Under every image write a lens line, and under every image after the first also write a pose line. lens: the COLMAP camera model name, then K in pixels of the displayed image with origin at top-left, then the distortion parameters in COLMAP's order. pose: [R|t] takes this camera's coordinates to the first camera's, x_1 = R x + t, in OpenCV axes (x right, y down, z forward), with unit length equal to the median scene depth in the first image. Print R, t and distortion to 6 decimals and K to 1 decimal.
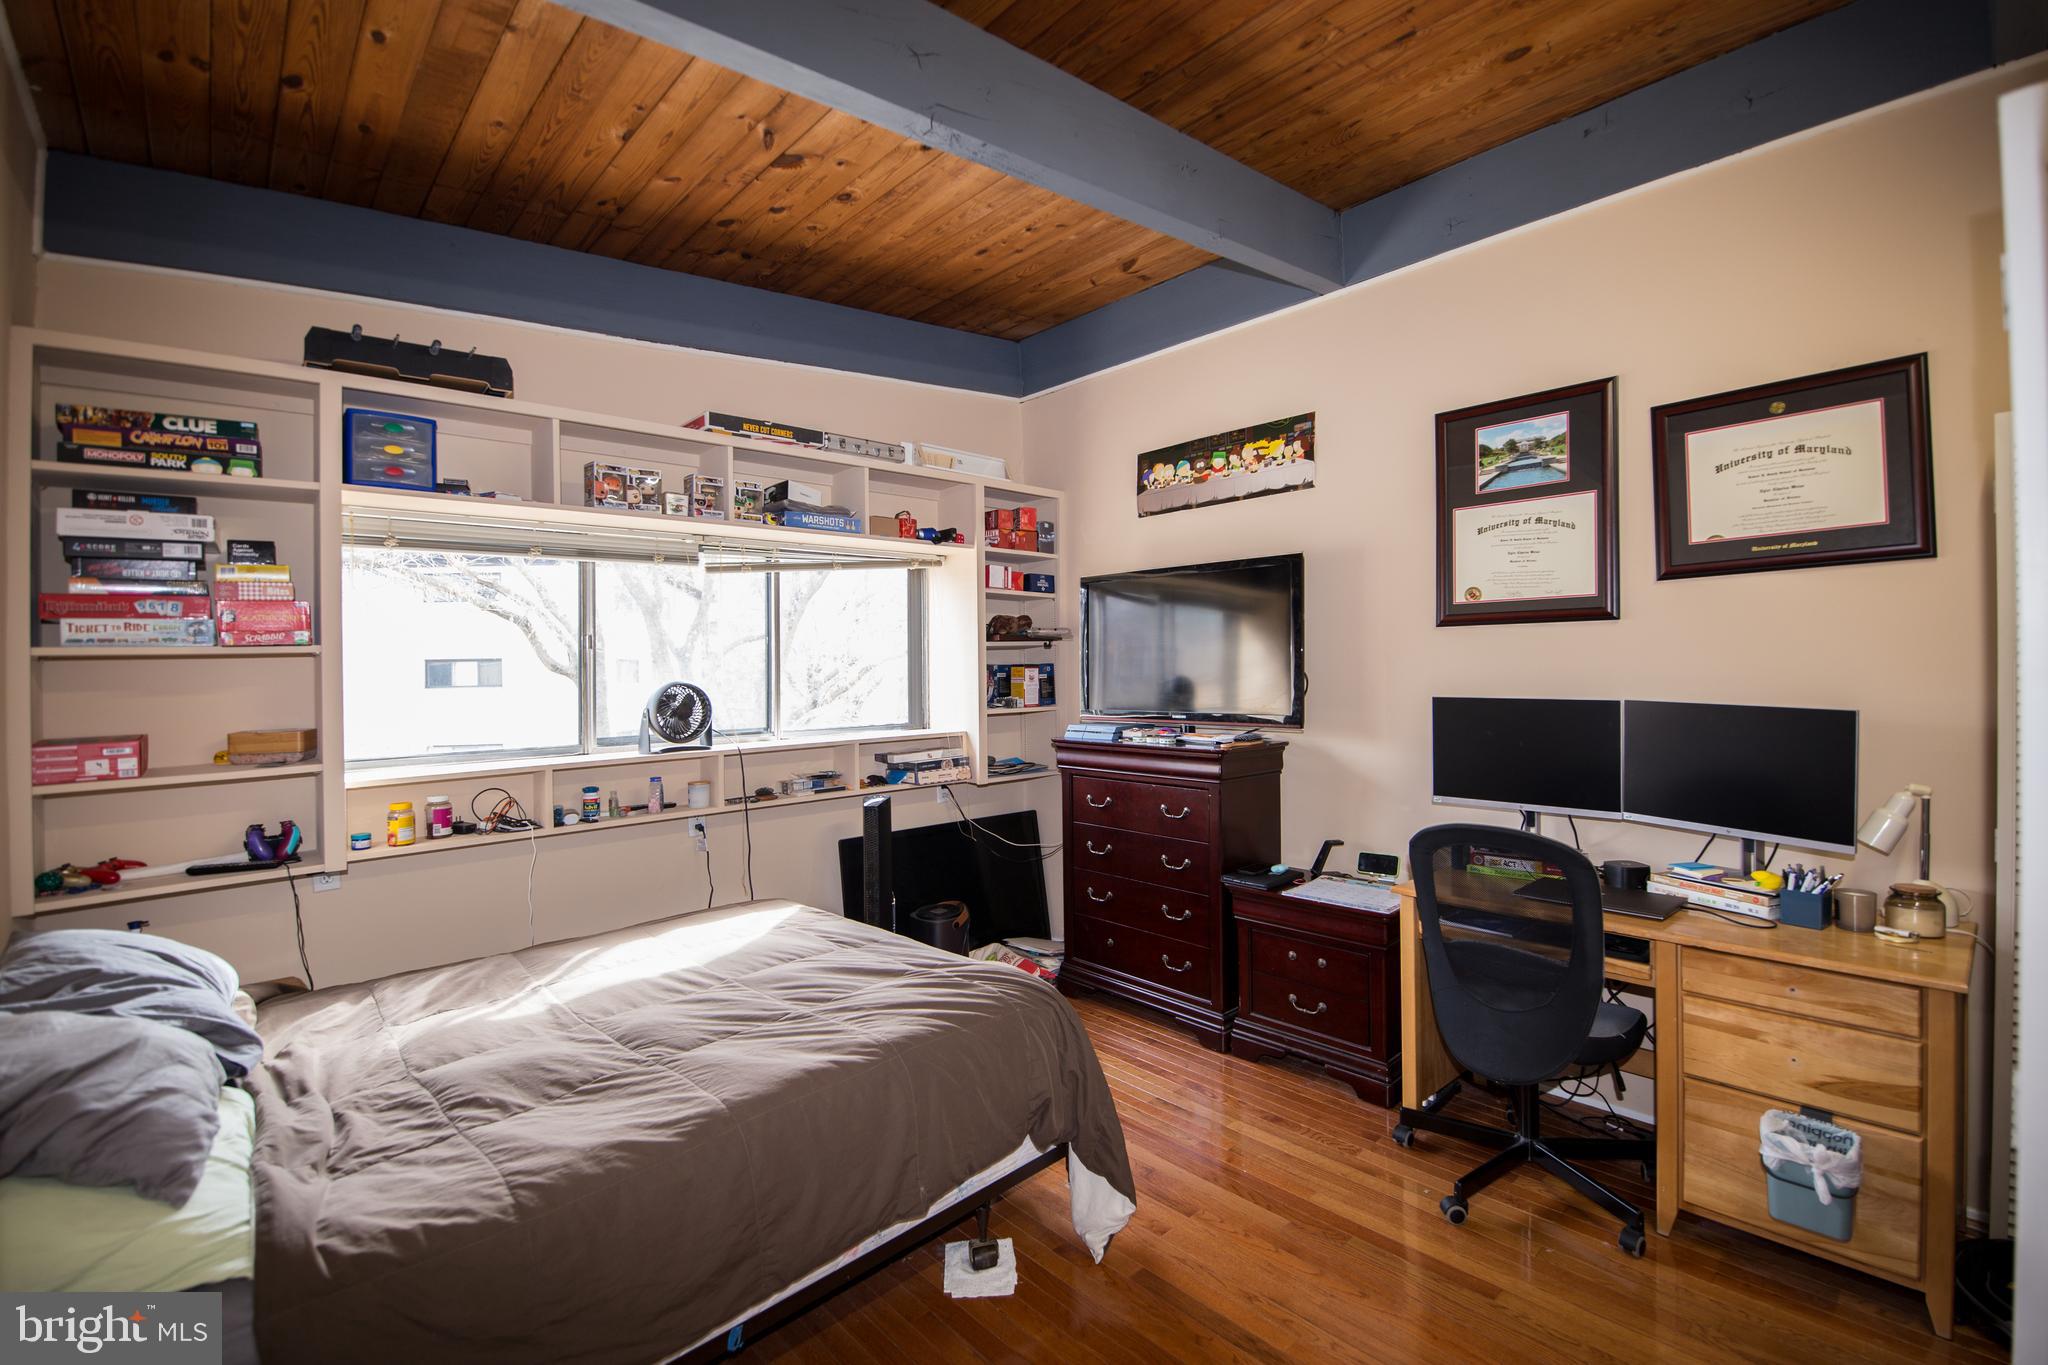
lens RADIAL K [[878.0, 0, 1001.8], [0, 878.0, 675.0], [0, 0, 1]] dist [-0.005171, -0.008414]
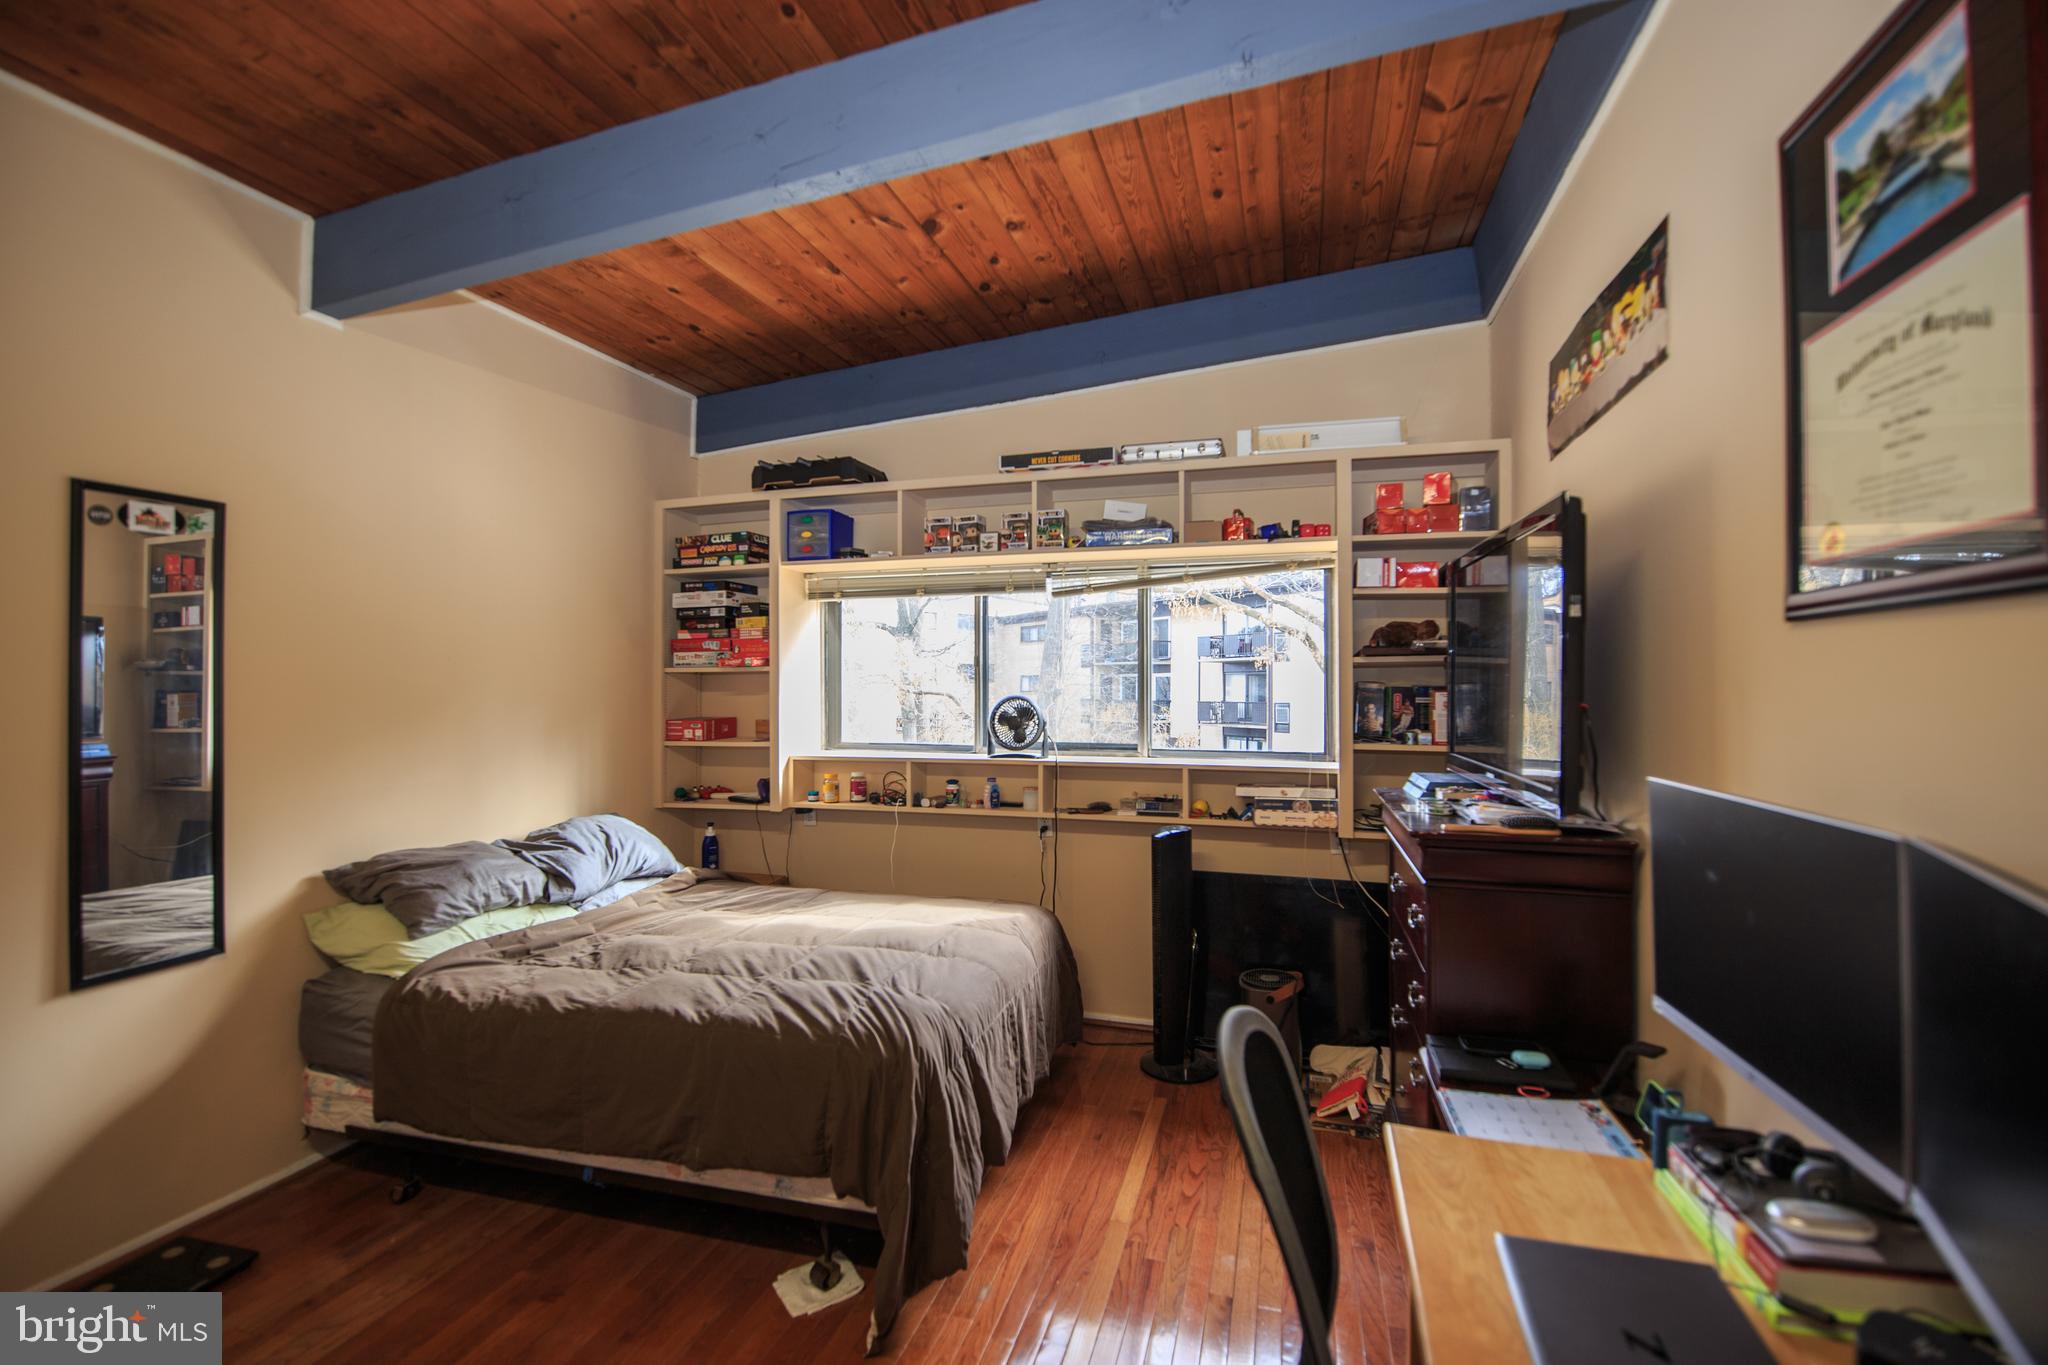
lens RADIAL K [[878.0, 0, 1028.3], [0, 878.0, 673.3], [0, 0, 1]] dist [-0.005171, -0.008414]
pose [[0.530050, 0.008834, -0.847920, 0.670663], [-0.017905, 0.999839, -0.000776, -0.023475], [0.847777, 0.015593, 0.530123, 0.462440]]
